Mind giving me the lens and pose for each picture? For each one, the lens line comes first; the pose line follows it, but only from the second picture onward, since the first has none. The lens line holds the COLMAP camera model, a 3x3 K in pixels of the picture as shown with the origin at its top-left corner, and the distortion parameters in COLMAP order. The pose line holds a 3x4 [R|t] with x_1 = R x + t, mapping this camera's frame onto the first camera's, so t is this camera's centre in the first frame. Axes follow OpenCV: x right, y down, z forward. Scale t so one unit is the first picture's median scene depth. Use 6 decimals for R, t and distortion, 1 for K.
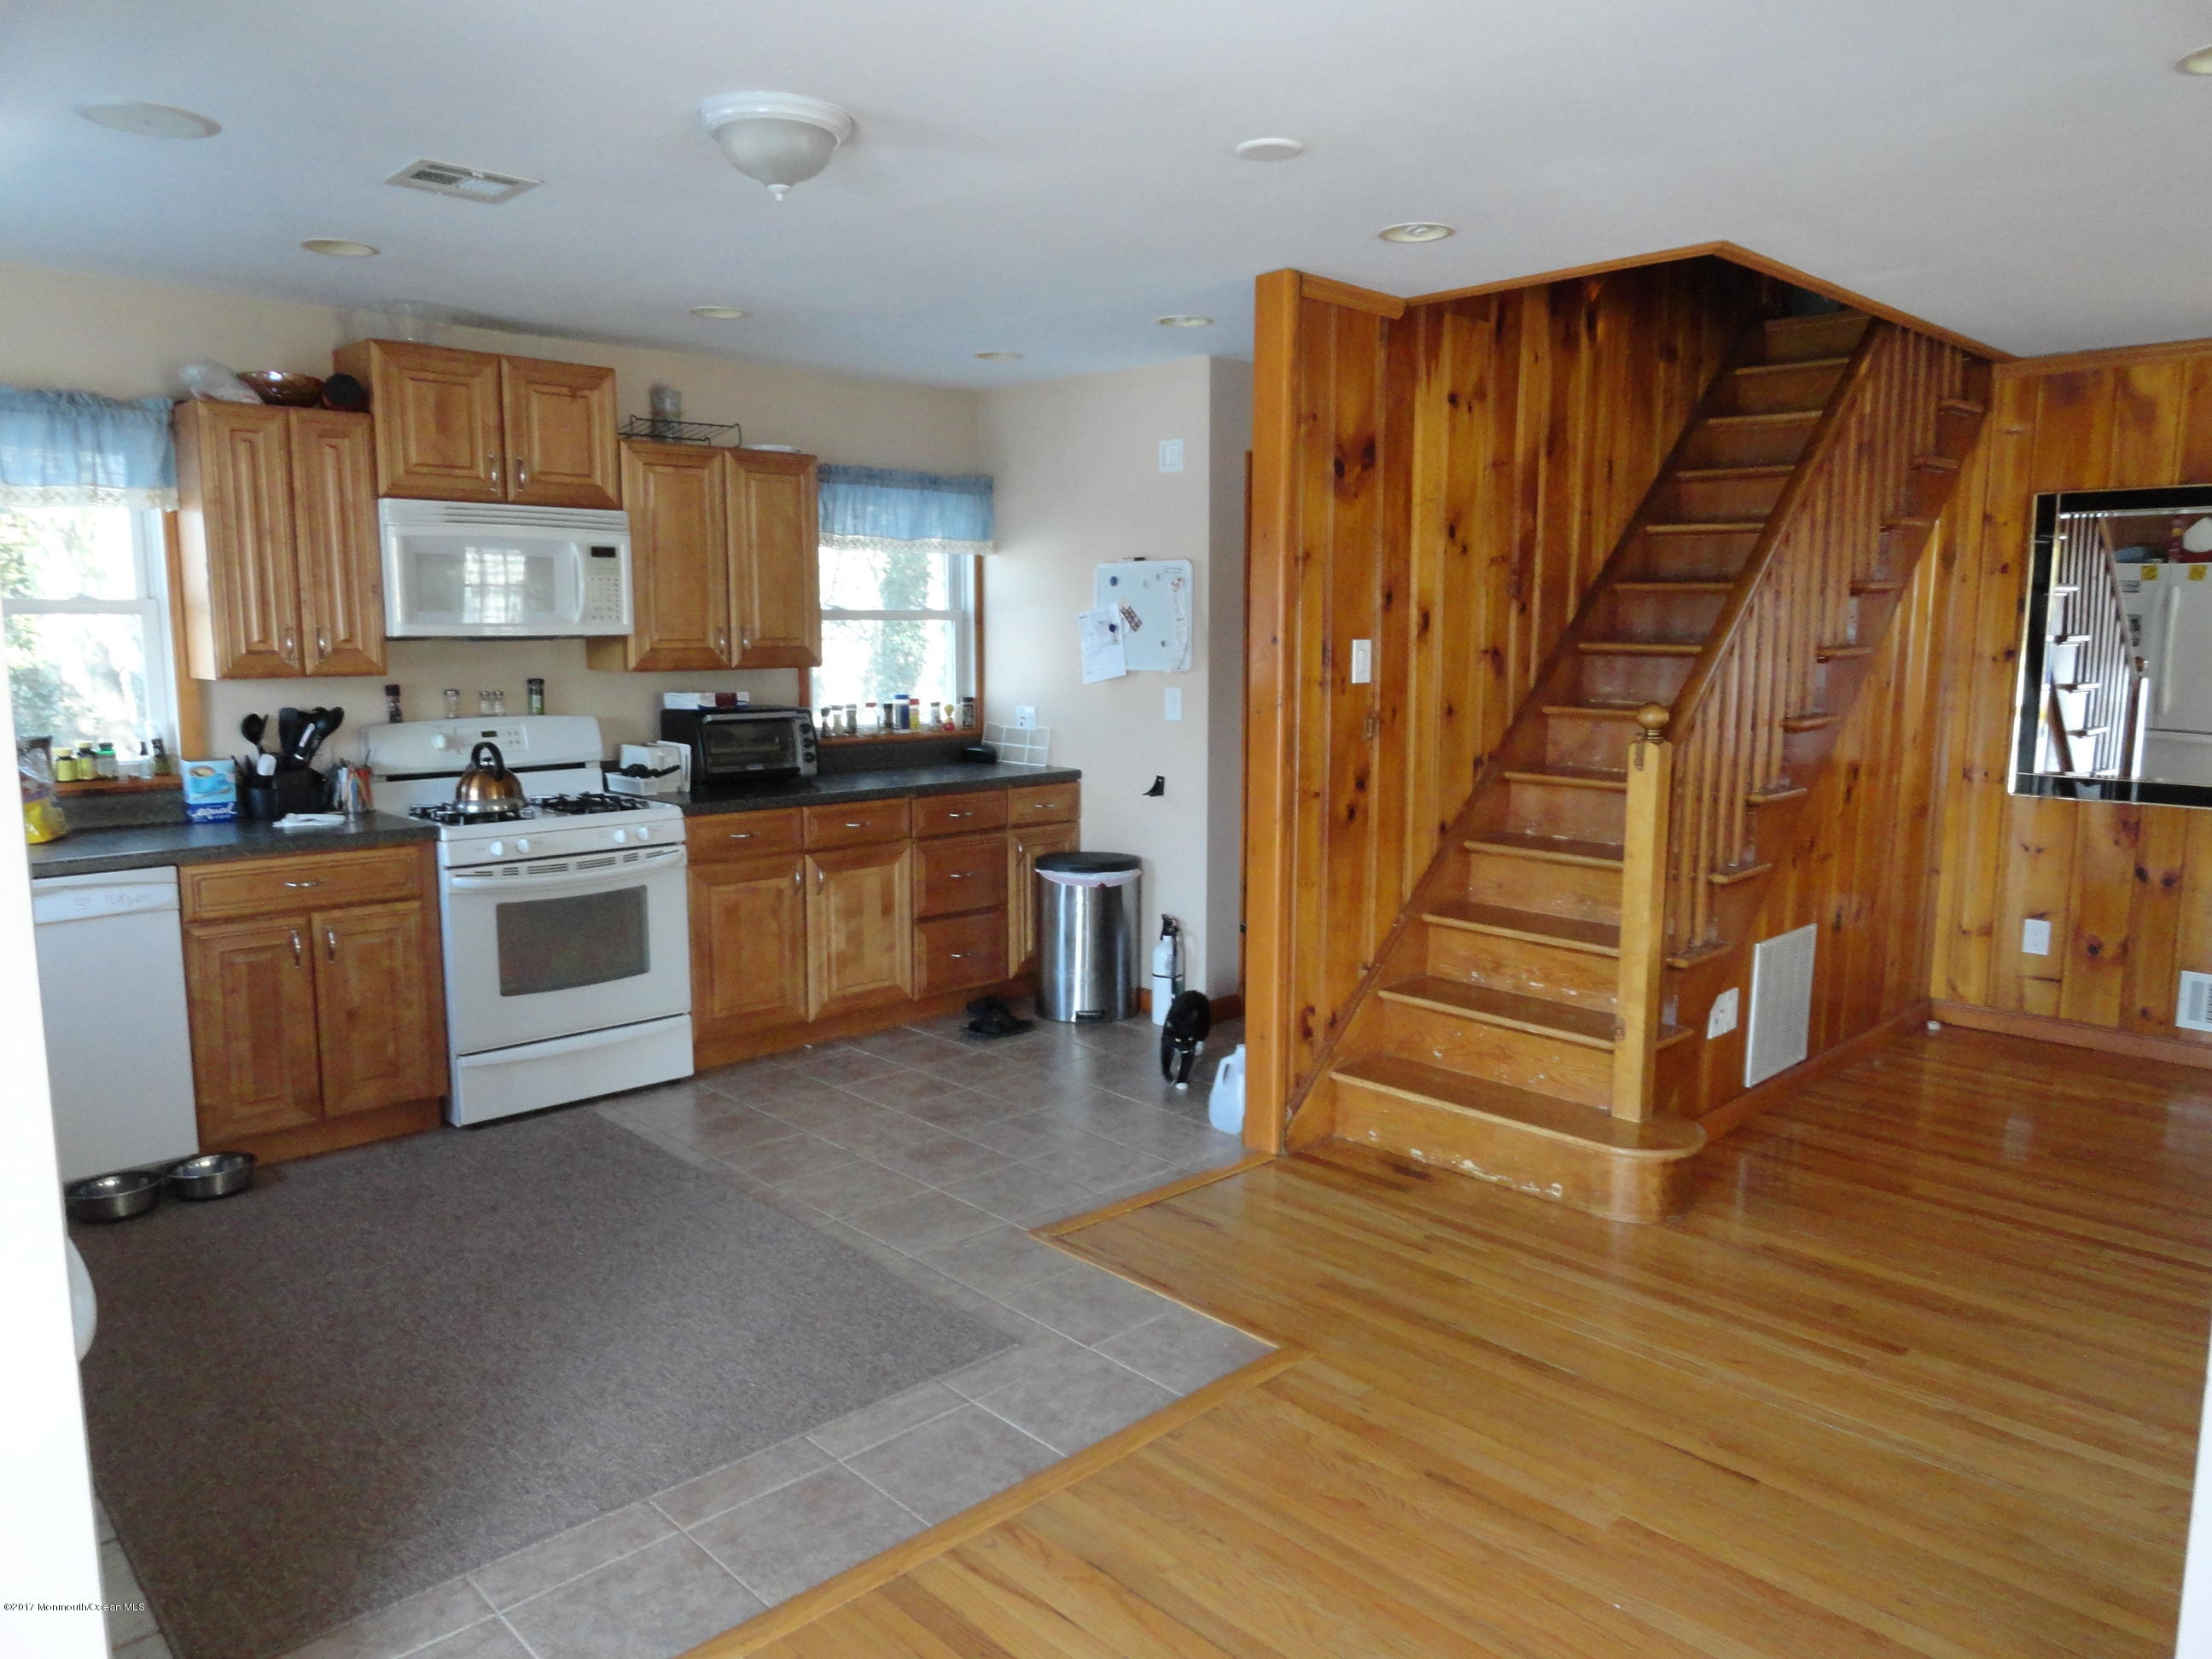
lens RADIAL K [[1528.5, 0, 1106.0], [0, 1528.5, 829.5], [0, 0, 1]] dist [0.002709, 0.004586]
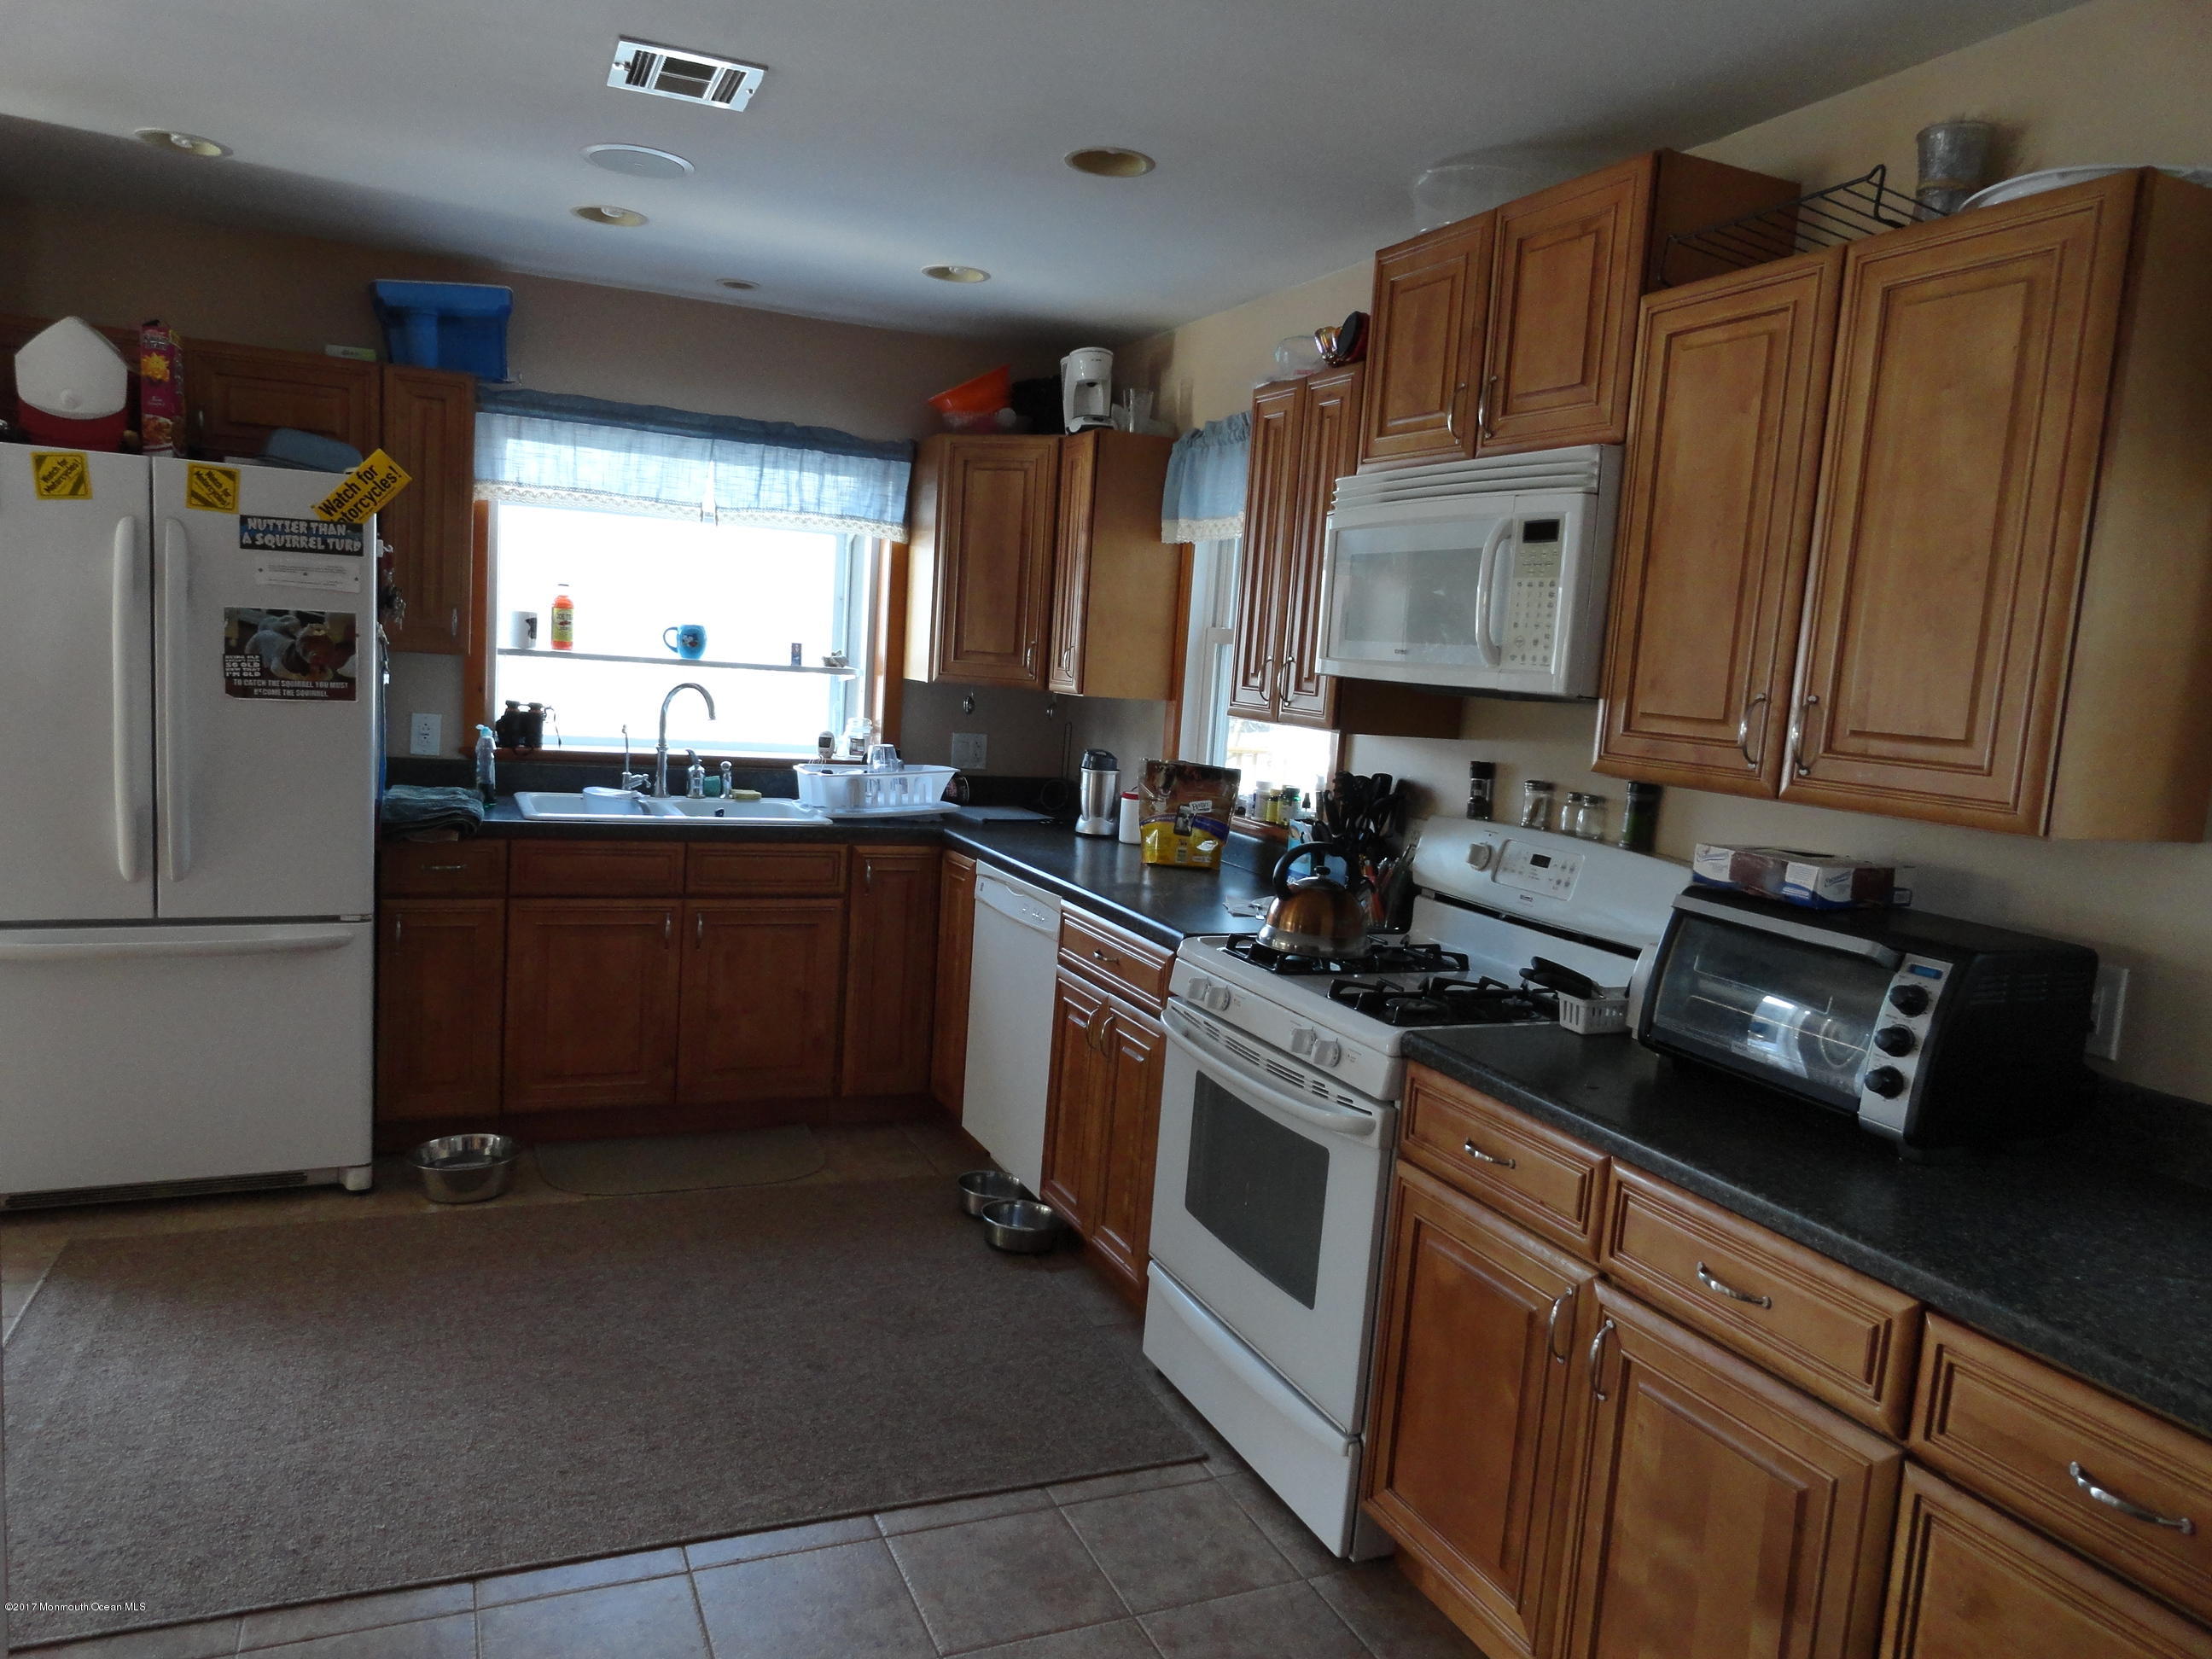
lens RADIAL K [[1528.5, 0, 1106.0], [0, 1528.5, 829.5], [0, 0, 1]] dist [0.002709, 0.004586]
pose [[-0.344250, 0.089533, -0.934599, 0.210461], [-0.191612, 0.967792, 0.163291, -0.142665], [0.919117, 0.235294, -0.316007, 1.067296]]
